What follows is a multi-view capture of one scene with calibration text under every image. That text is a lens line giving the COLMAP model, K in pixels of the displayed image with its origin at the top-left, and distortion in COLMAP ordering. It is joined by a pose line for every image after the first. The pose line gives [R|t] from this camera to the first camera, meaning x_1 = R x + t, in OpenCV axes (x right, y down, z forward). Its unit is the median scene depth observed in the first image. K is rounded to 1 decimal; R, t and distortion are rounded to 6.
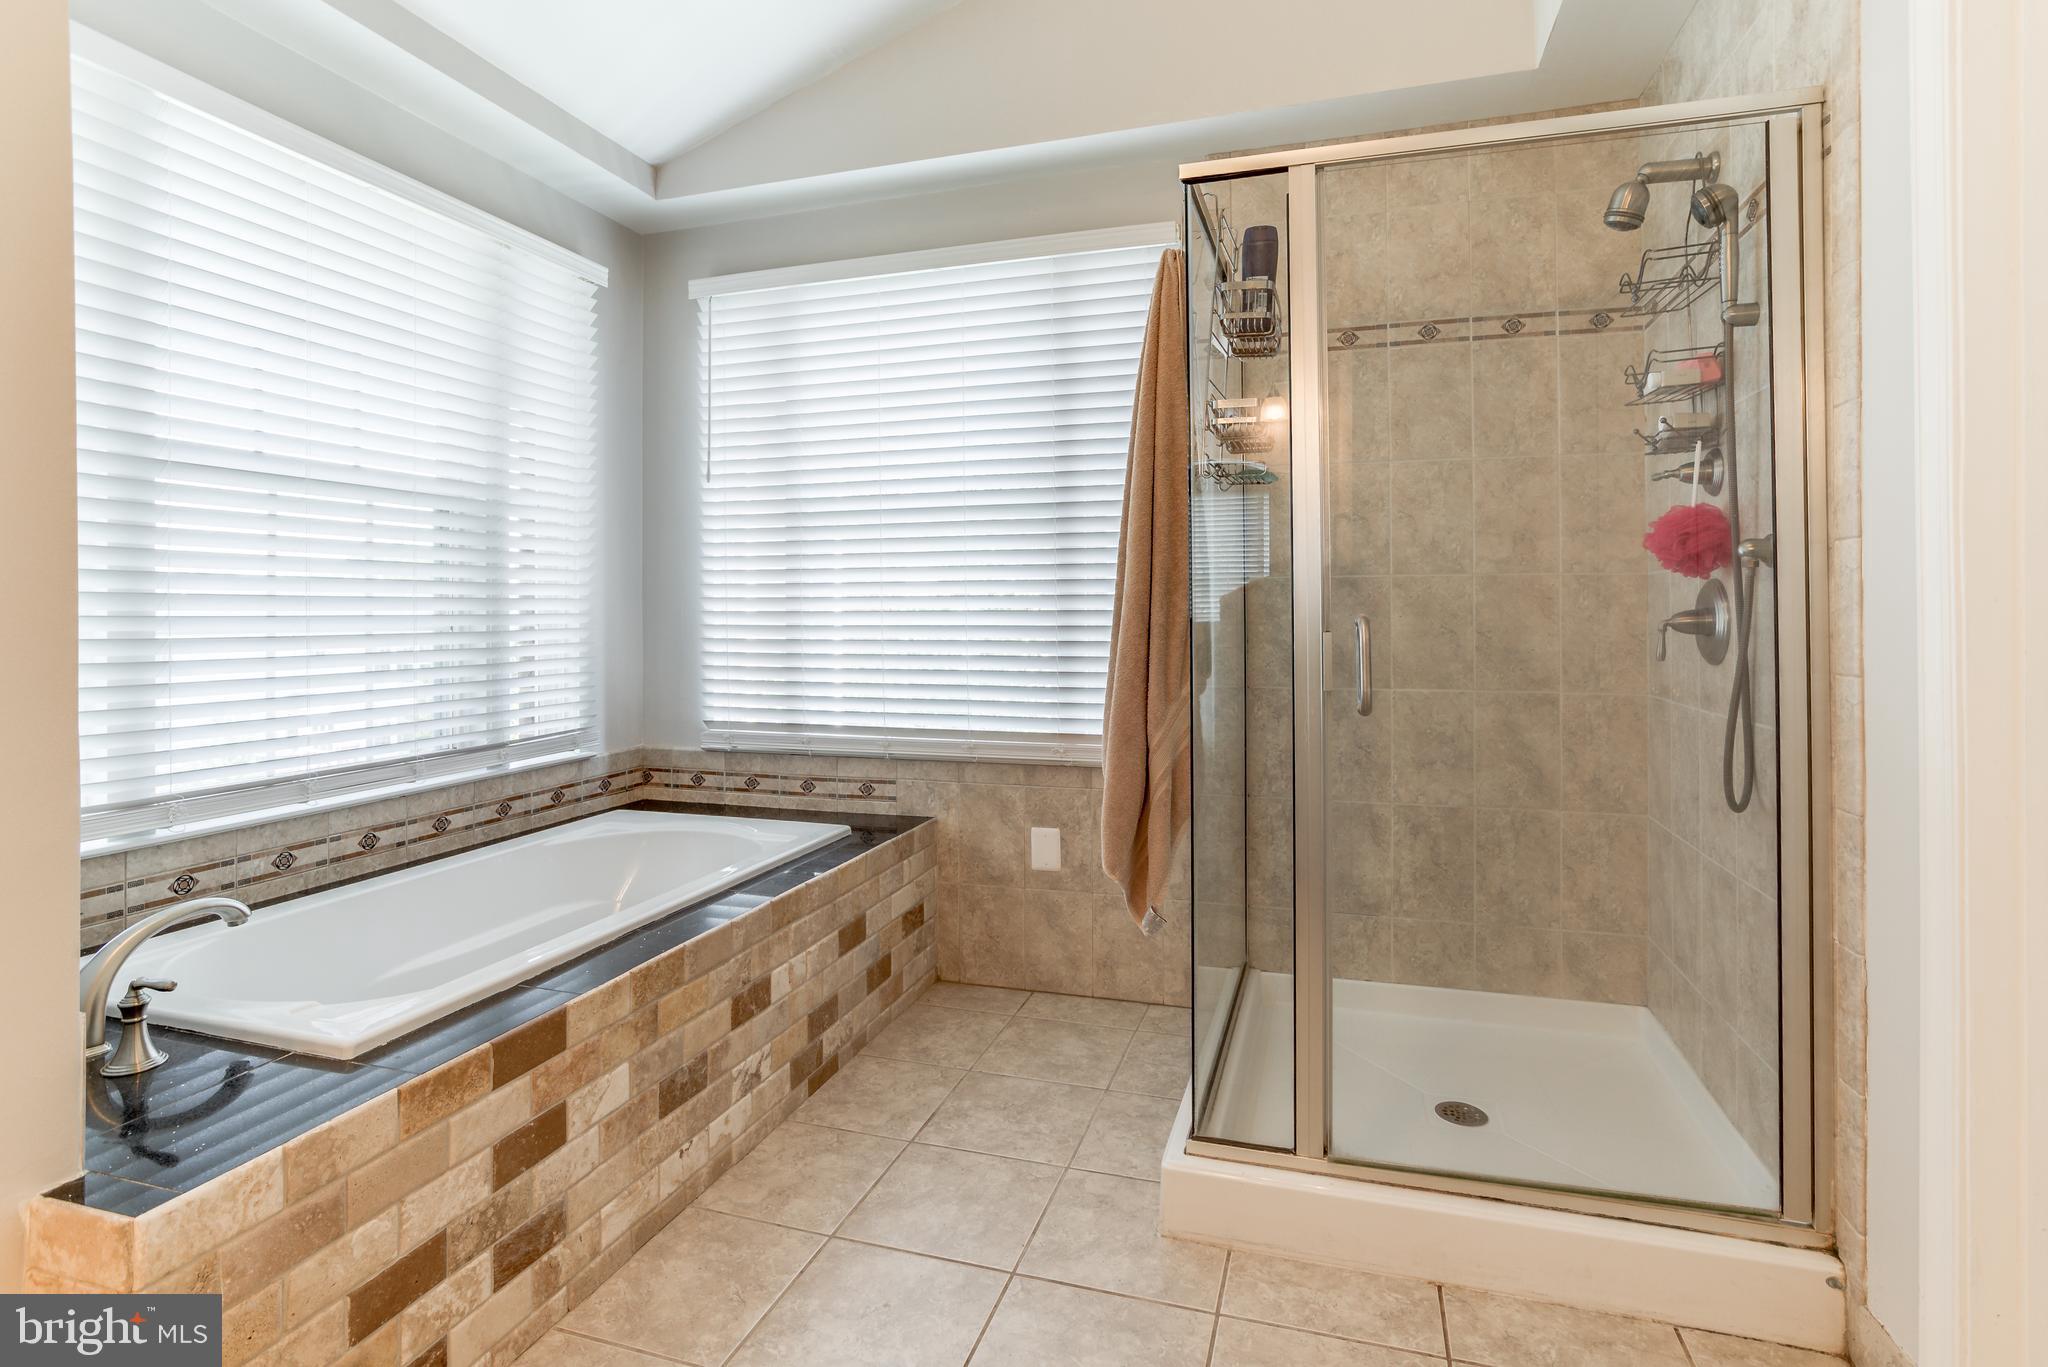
lens RADIAL K [[1010.7, 0, 1045.3], [0, 1010.7, 610.6], [0, 0, 1]] dist [-0.001855, 0.001022]
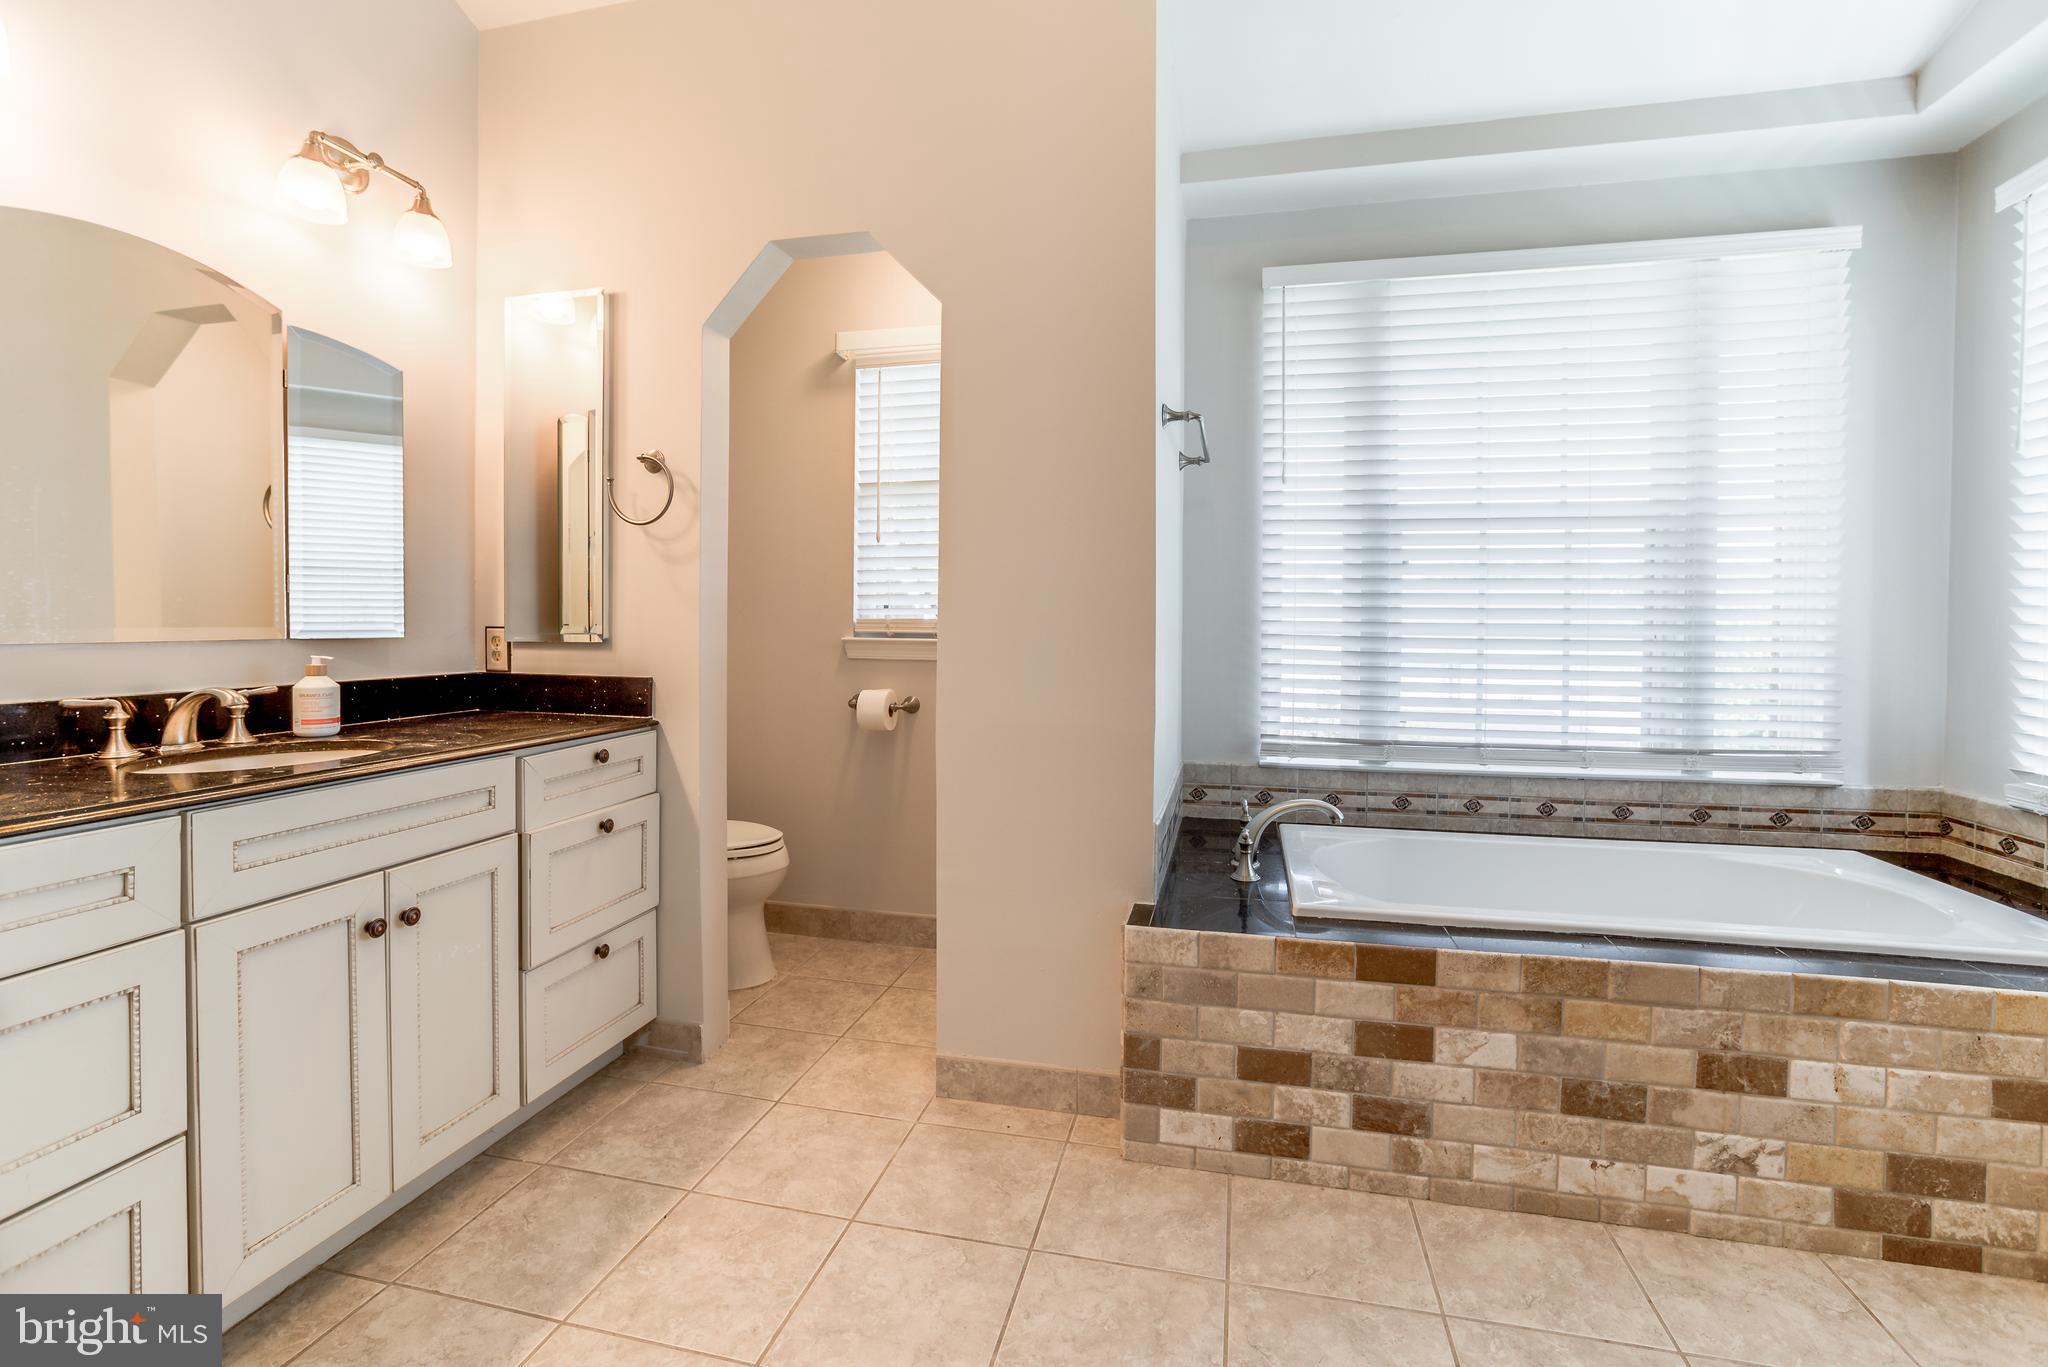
lens RADIAL K [[895.6, 0, 1016.7], [0, 895.6, 649.4], [0, 0, 1]] dist [-0.030349, 0.009291]
pose [[0.068661, 0.034458, -0.997045, 0.400708], [-0.005709, 0.999401, 0.034146, 0.003185], [0.997624, 0.003348, 0.068816, 0.333346]]
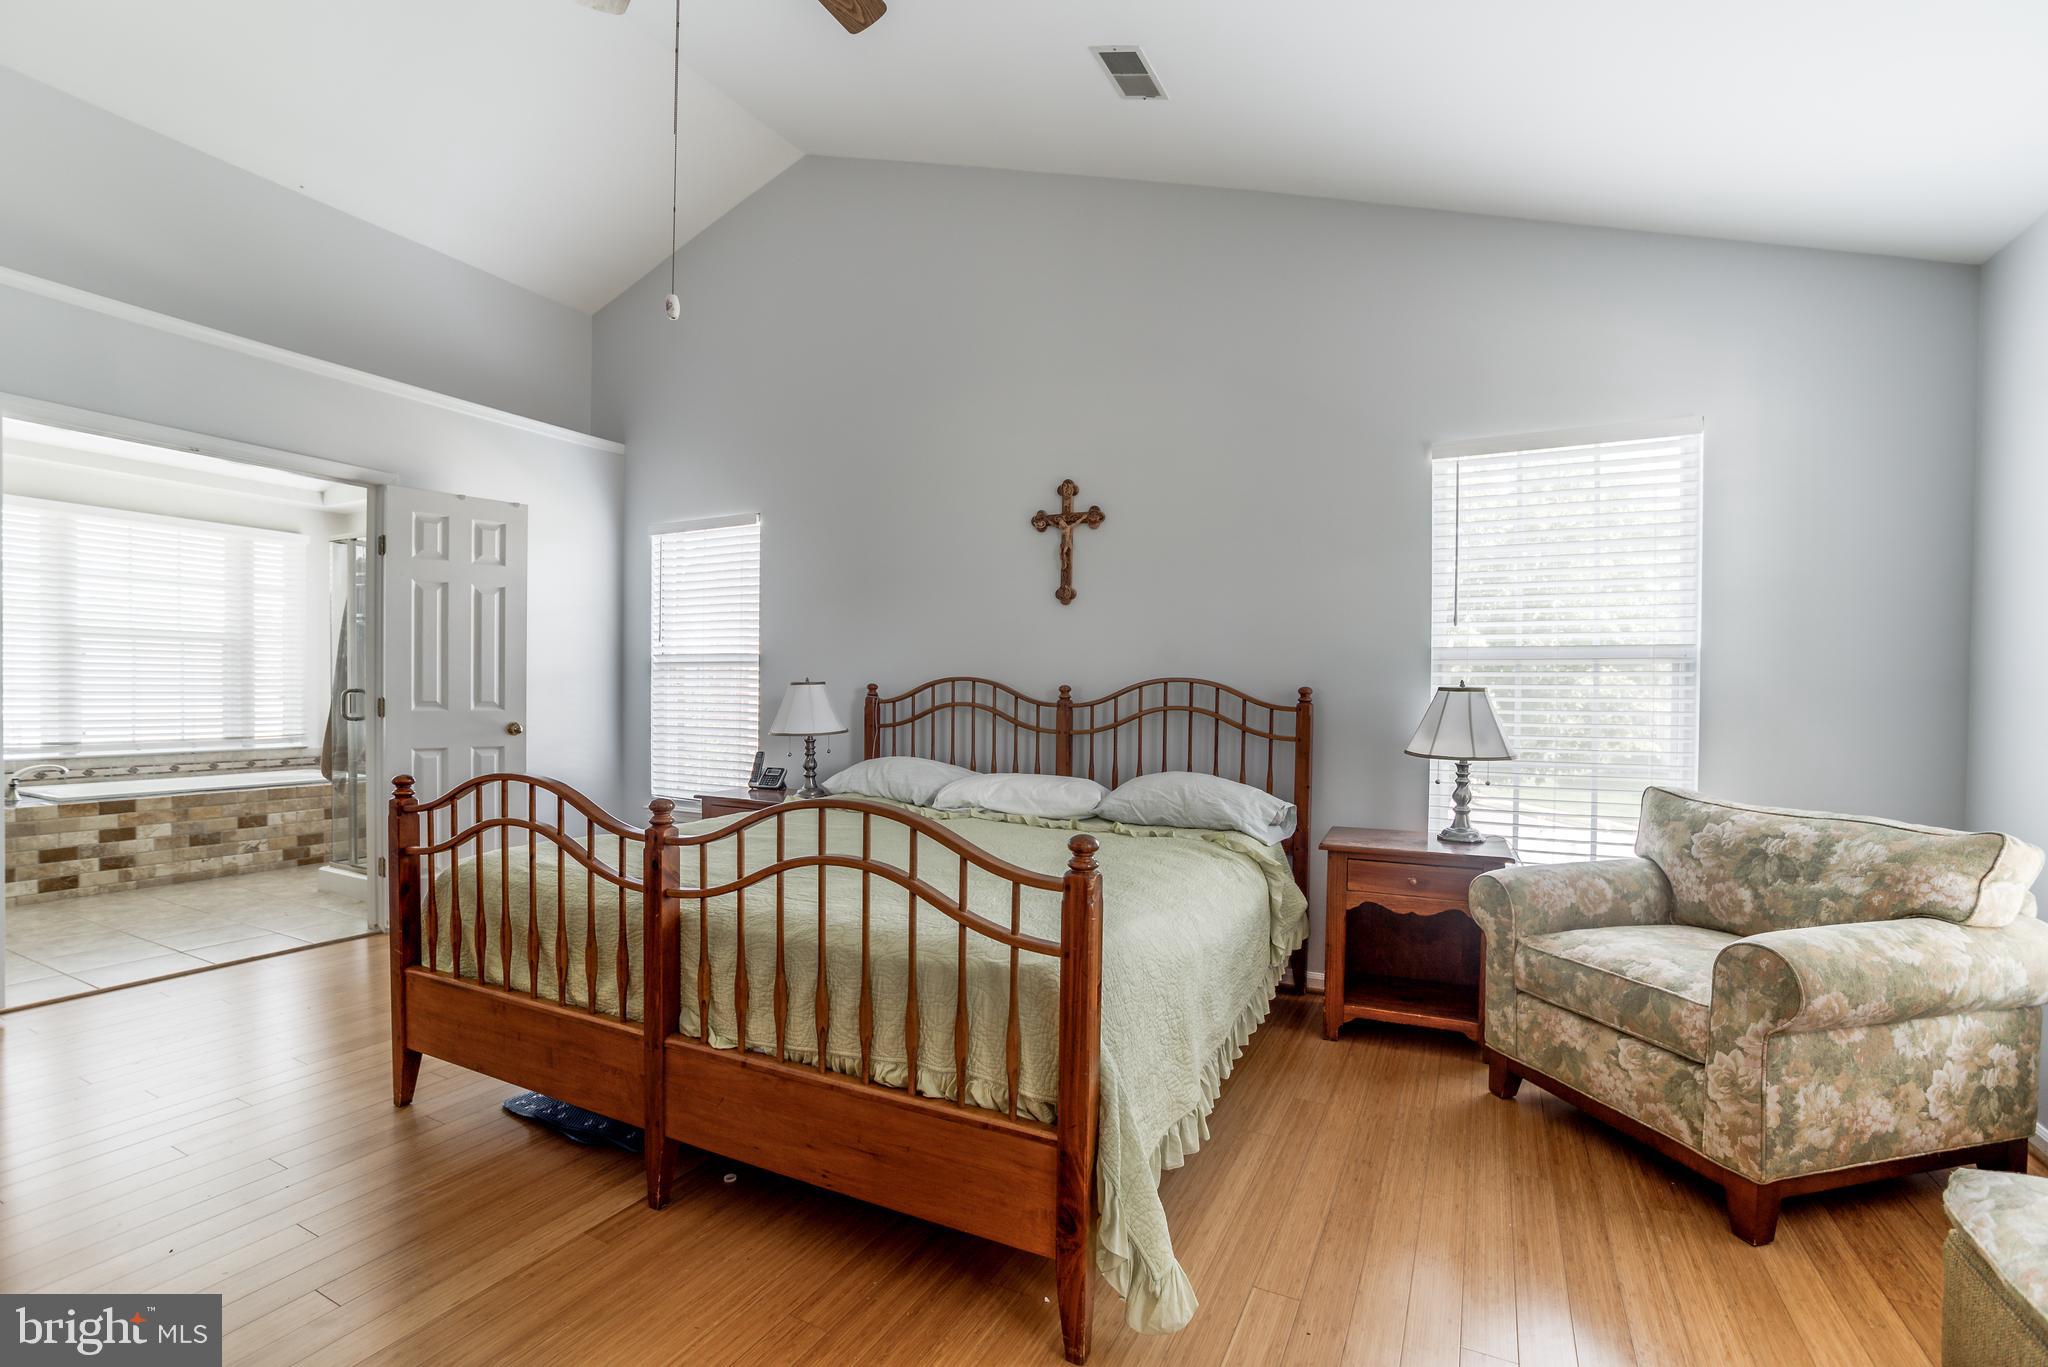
lens RADIAL K [[895.6, 0, 1037.1], [0, 895.6, 711.4], [0, 0, 1]] dist [-0.030349, 0.009291]
pose [[0.985792, 0.019728, -0.166806, 2.293689], [-0.016634, 0.999663, 0.019926, -0.007899], [0.167143, -0.016869, 0.985788, -1.062275]]
